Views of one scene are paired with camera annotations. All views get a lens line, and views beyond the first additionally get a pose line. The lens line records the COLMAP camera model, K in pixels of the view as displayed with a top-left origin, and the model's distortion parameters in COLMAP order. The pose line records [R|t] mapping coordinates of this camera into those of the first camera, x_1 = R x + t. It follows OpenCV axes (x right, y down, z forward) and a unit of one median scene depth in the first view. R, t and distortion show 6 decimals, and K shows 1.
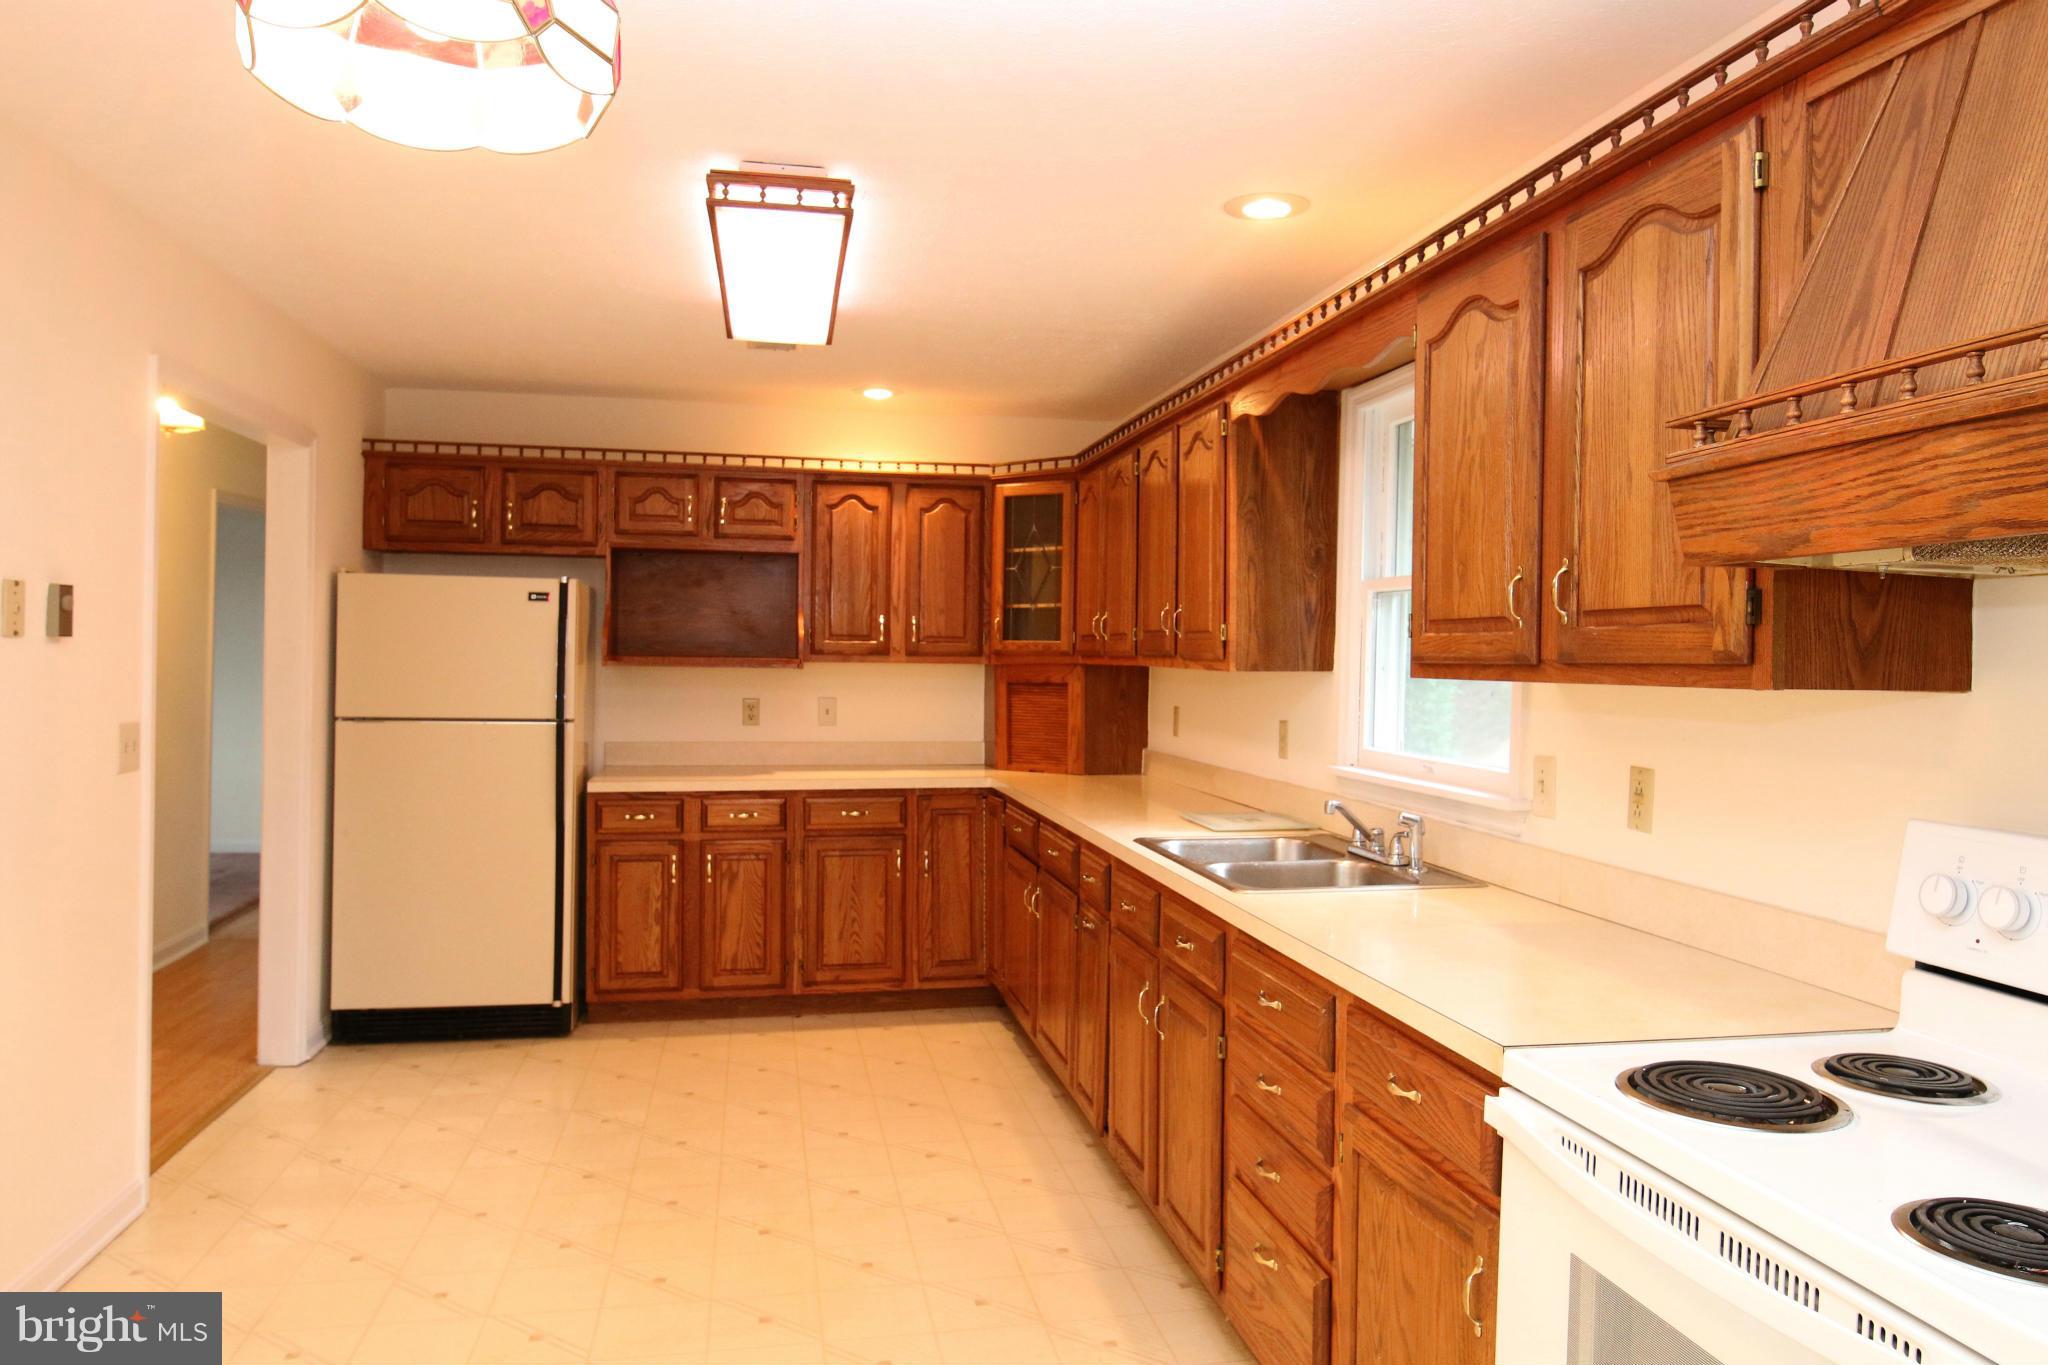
lens RADIAL K [[1490.6, 0, 1019.3], [0, 1490.6, 660.4], [0, 0, 1]] dist [0.007560, -0.008630]
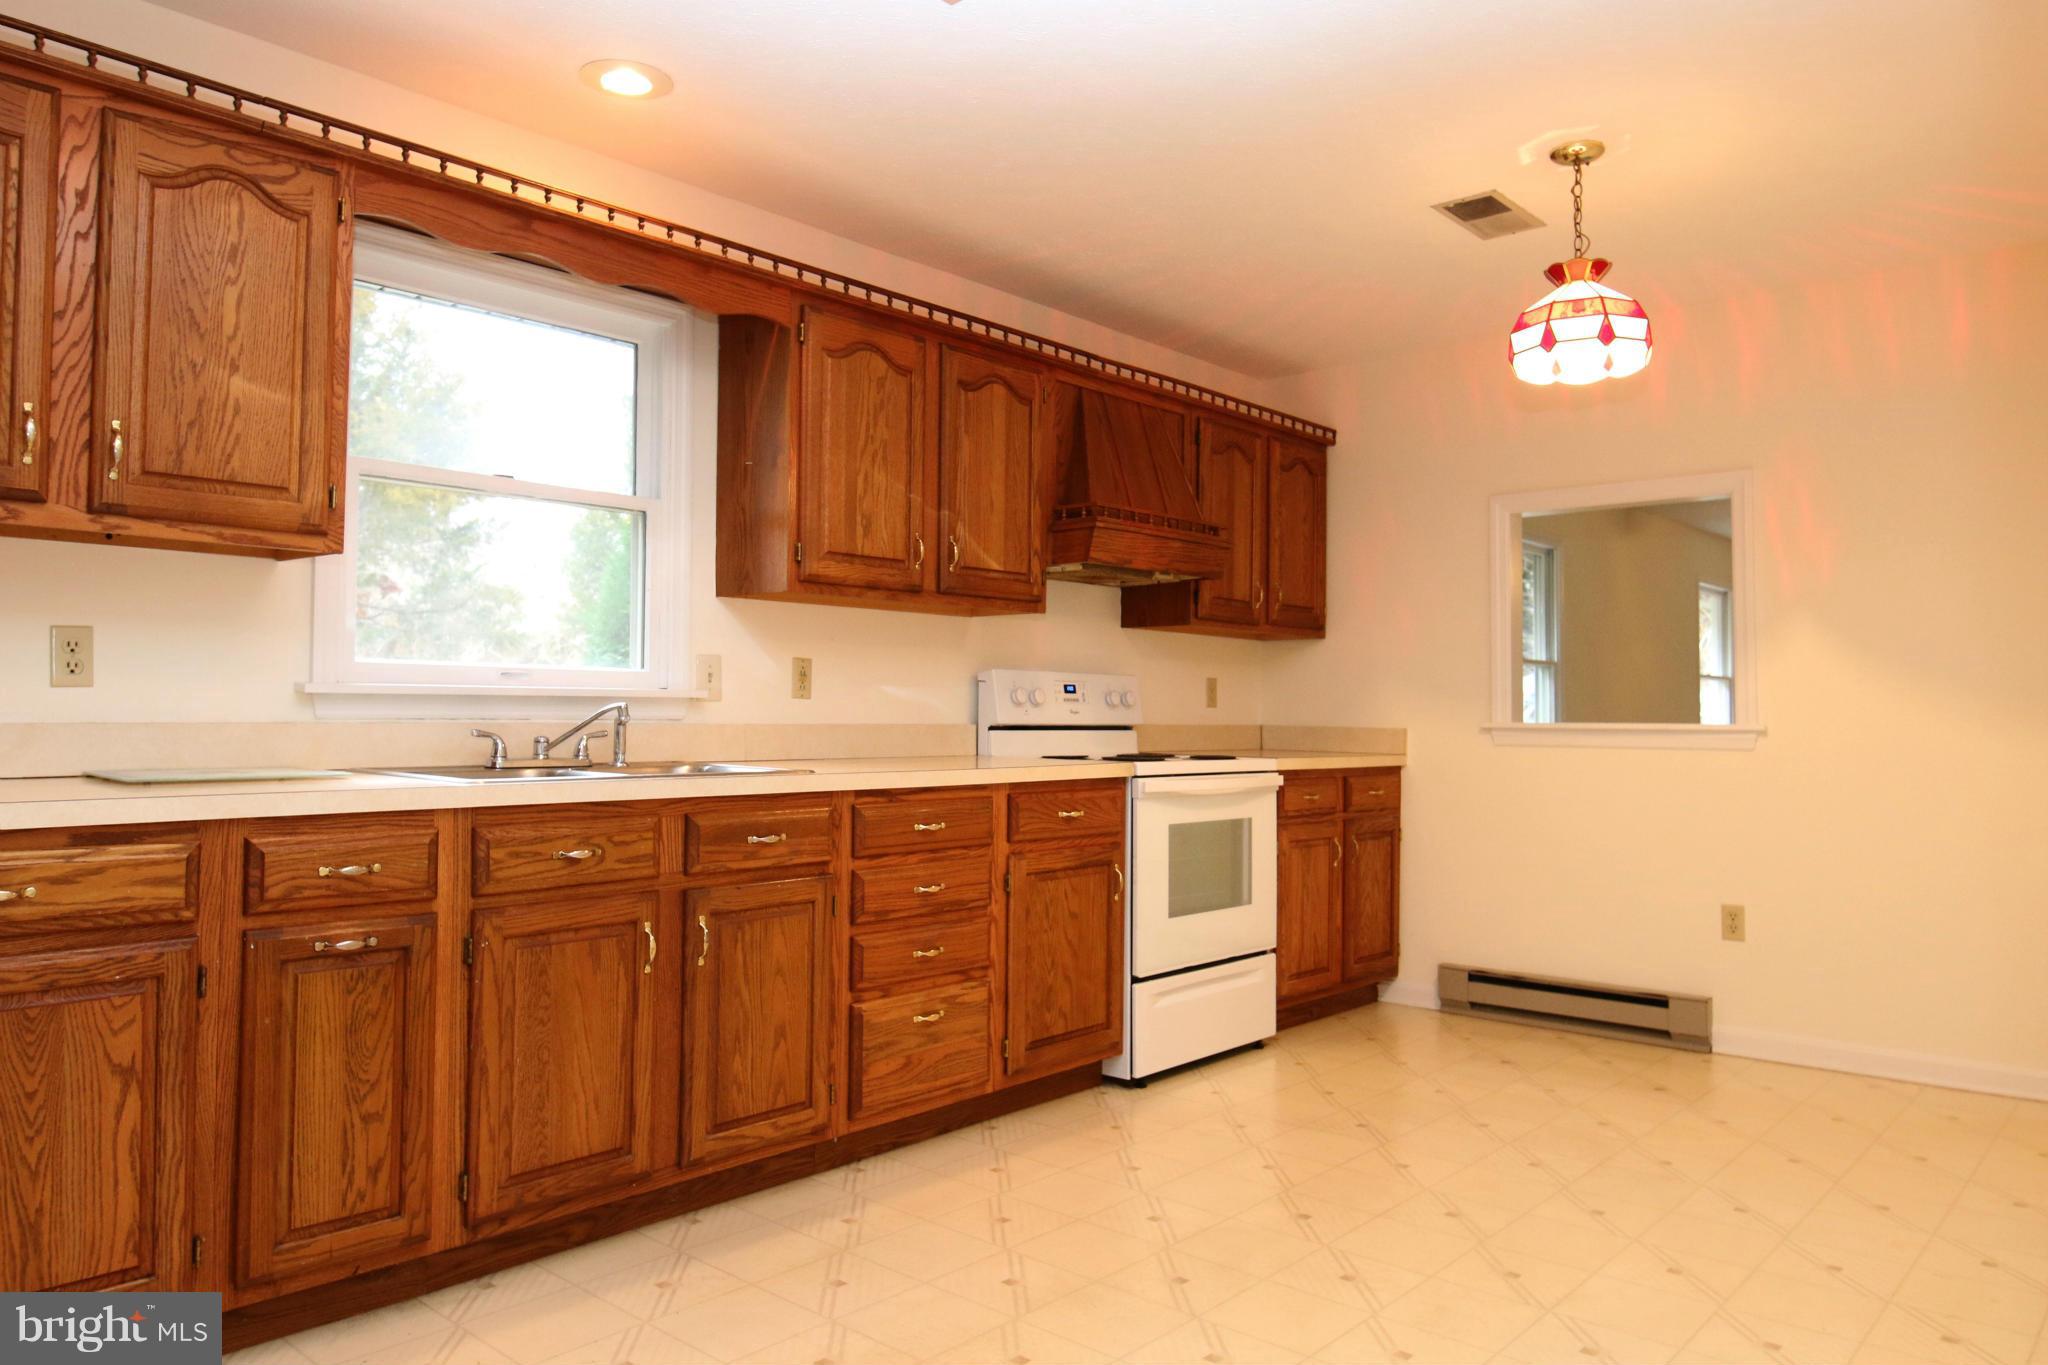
lens RADIAL K [[1479.8, 0, 1024.0], [0, 1479.8, 682.5], [0, 0, 1]] dist [0.008386, -0.014328]
pose [[-0.643028, 0.008714, 0.765793, -0.928748], [-0.007109, 0.999824, -0.017347, 0.122307], [-0.765809, -0.016599, -0.642853, 1.824217]]
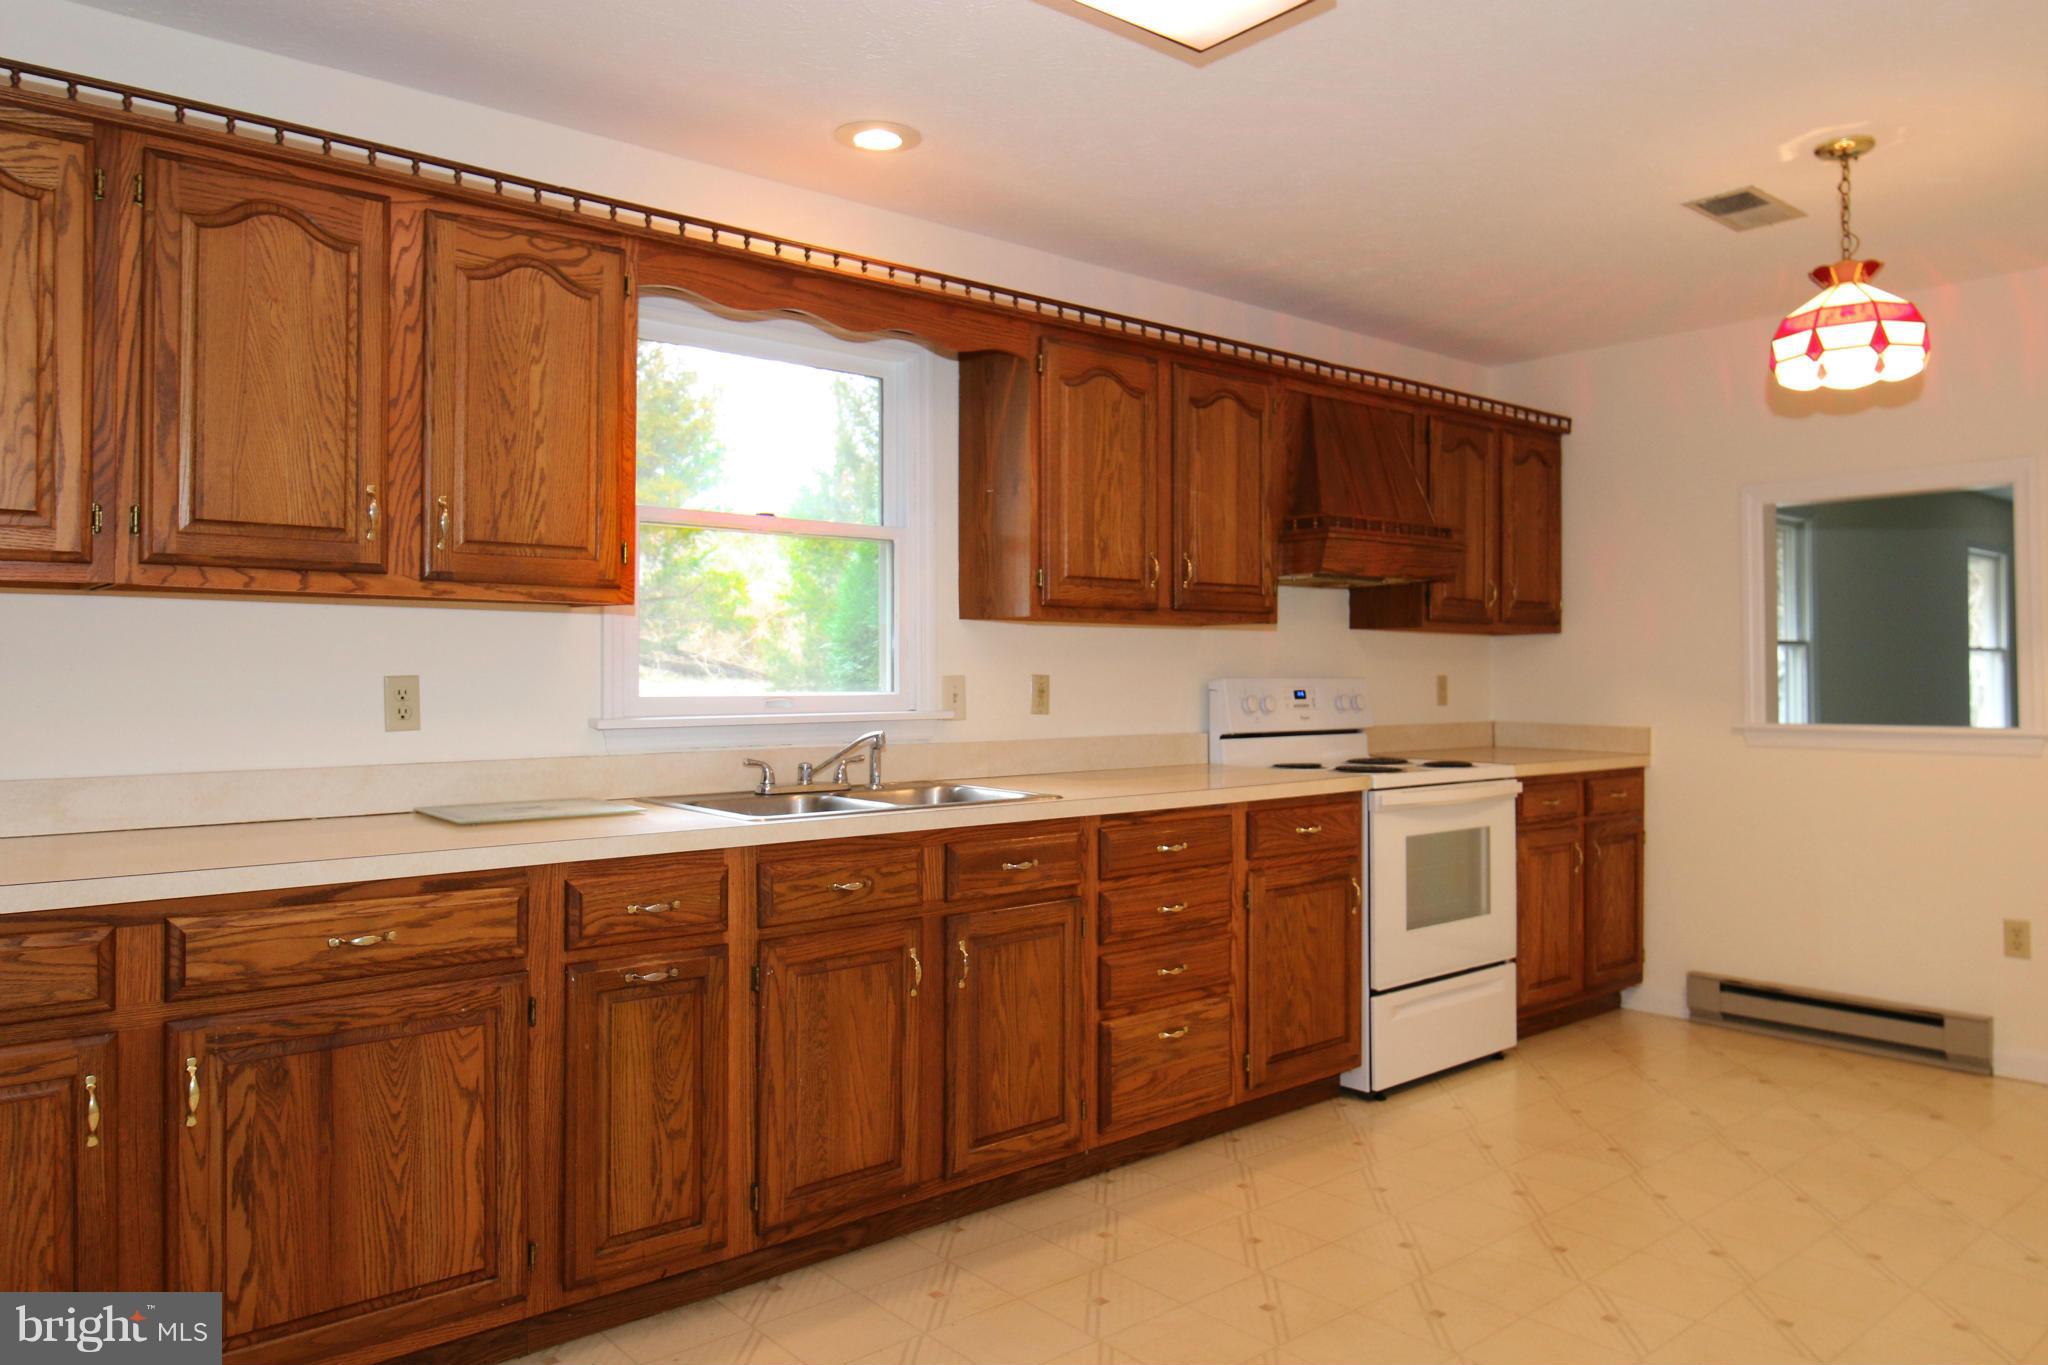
lens RADIAL K [[1490.6, 0, 1019.3], [0, 1490.6, 660.4], [0, 0, 1]] dist [0.007560, -0.008630]
pose [[-0.534643, 0.002287, 0.845075, -0.937266], [0.001694, 0.999997, -0.001635, 0.058380], [-0.845076, 0.000557, -0.534646, 1.883692]]
